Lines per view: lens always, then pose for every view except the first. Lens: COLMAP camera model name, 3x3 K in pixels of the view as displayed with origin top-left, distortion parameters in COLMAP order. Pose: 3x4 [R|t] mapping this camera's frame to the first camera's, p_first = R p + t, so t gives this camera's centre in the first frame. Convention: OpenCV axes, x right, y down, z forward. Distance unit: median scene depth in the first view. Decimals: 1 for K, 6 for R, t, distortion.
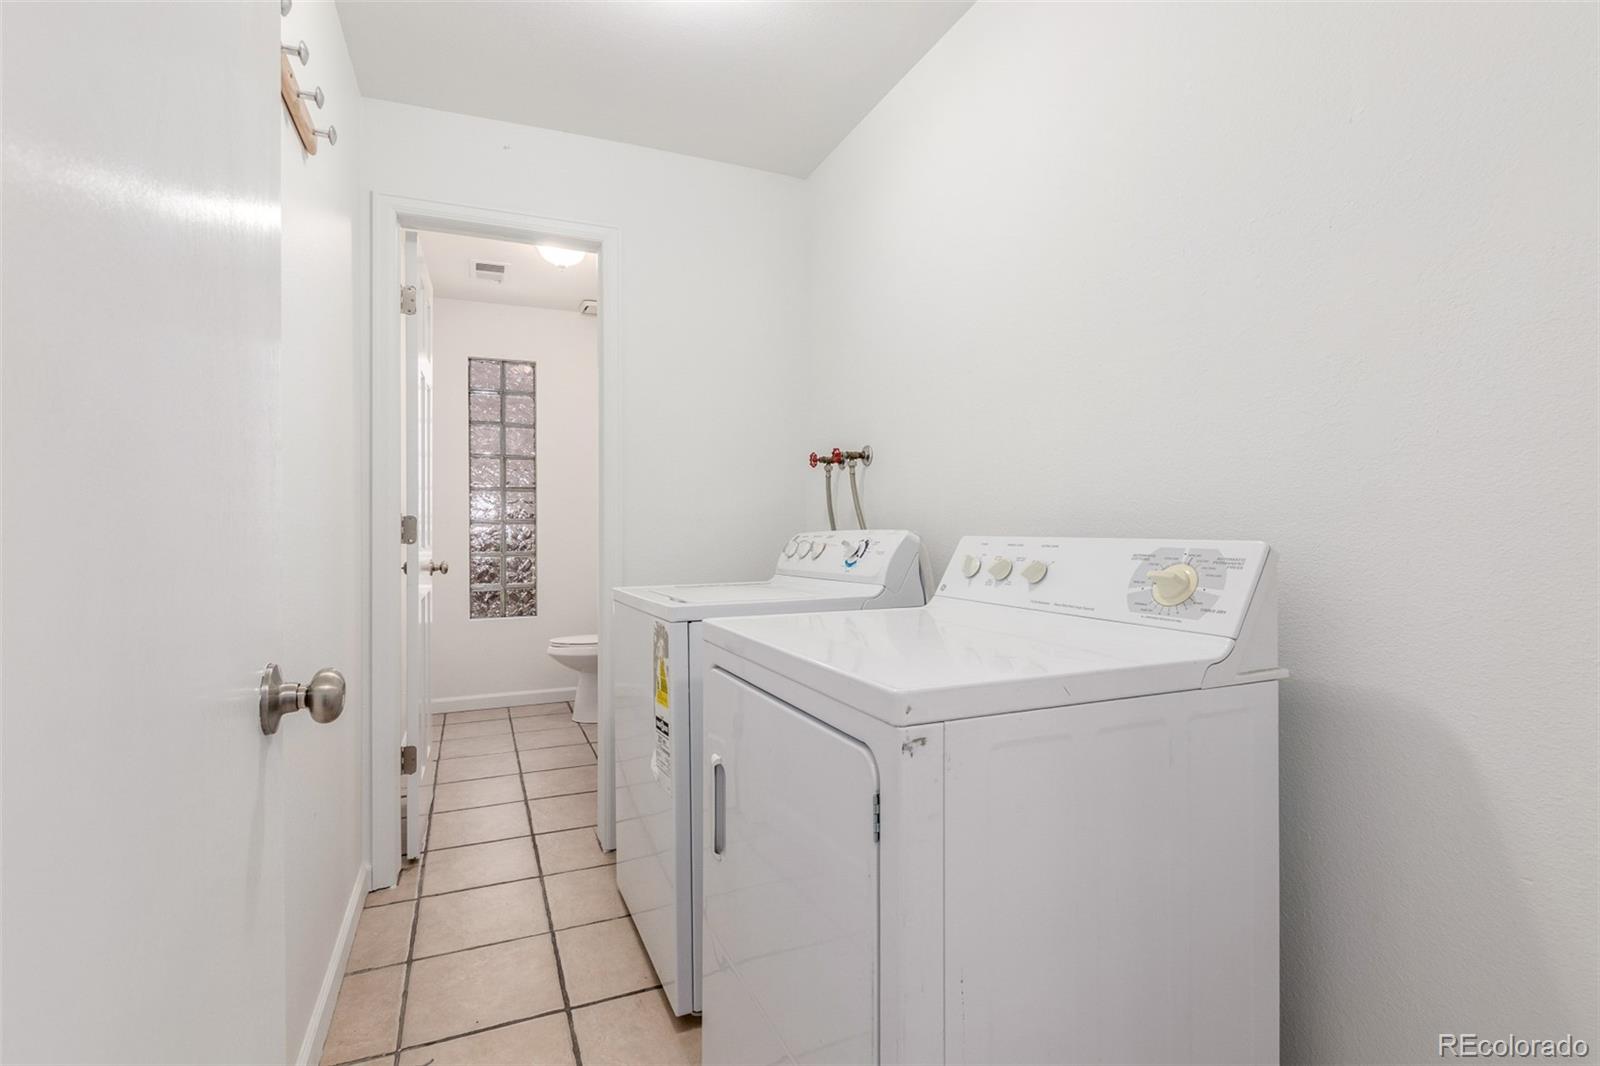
lens RADIAL K [[743.5, 0, 804.7], [0, 743.5, 536.5], [0, 0, 1]] dist [0.026215, 0.001054]
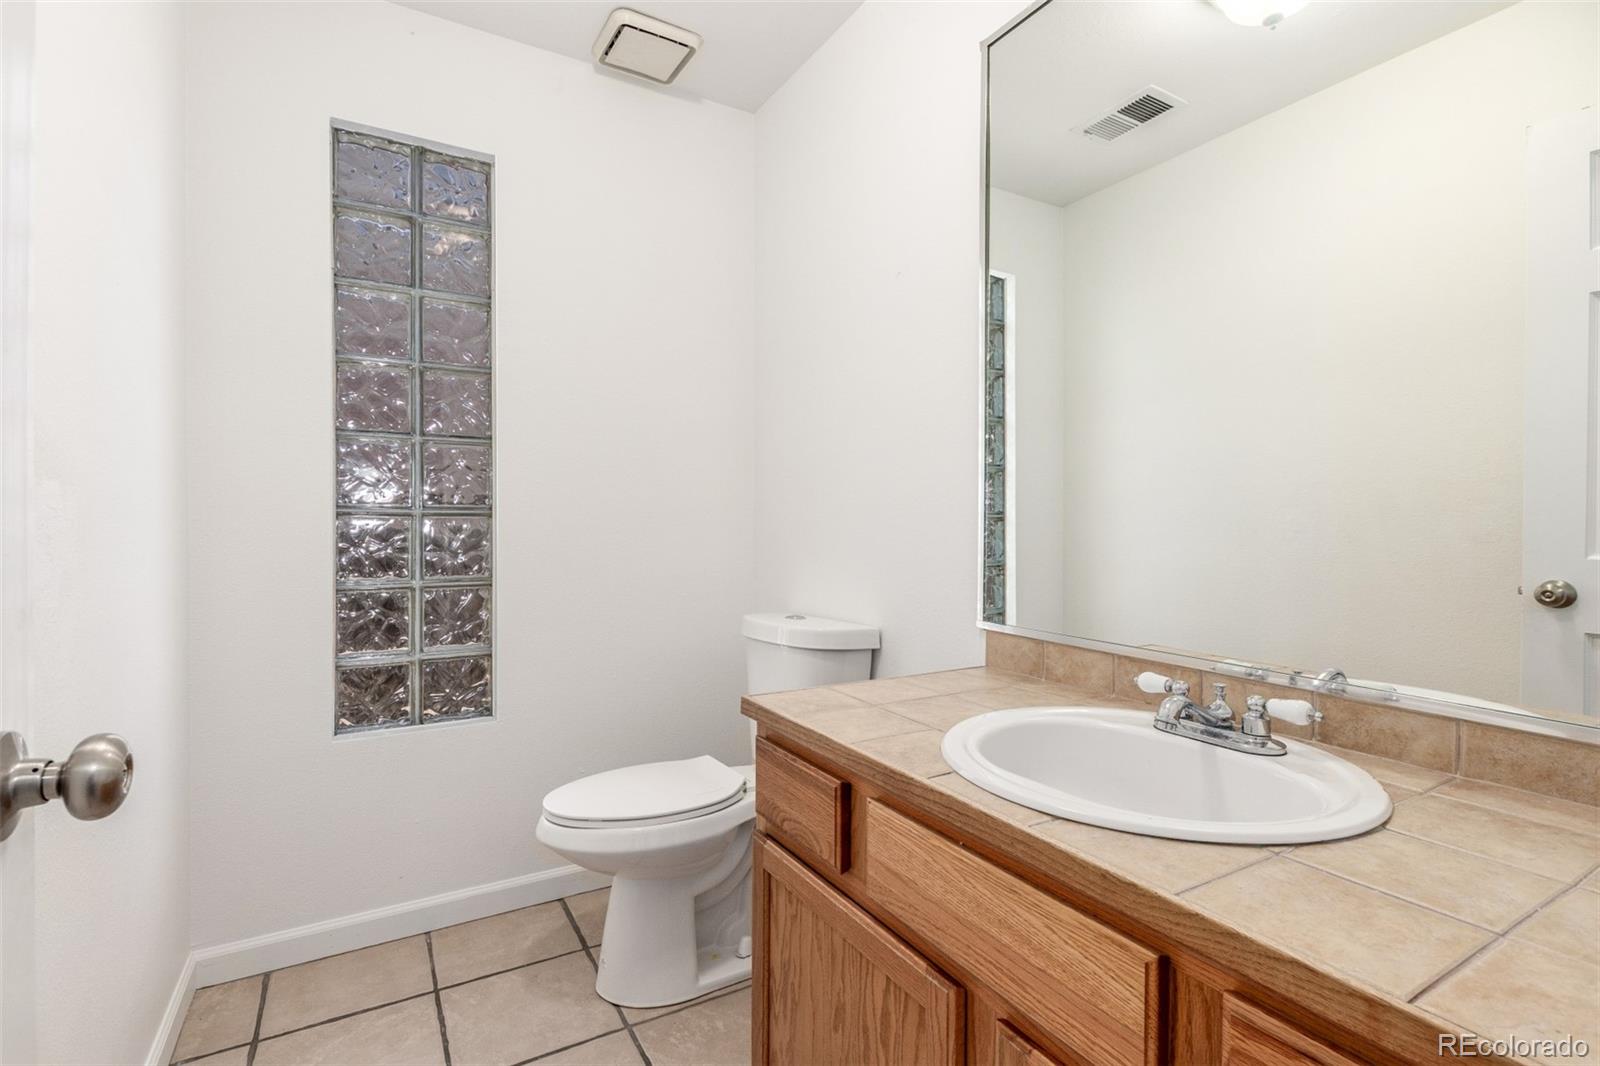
lens RADIAL K [[743.5, 0, 793.1], [0, 743.5, 524.4], [0, 0, 1]] dist [0.026215, 0.001054]
pose [[0.992326, 0.003638, 0.123595, -0.228490], [-0.003384, 0.999992, -0.002269, -0.011336], [-0.123602, 0.001834, 0.992330, 0.510685]]
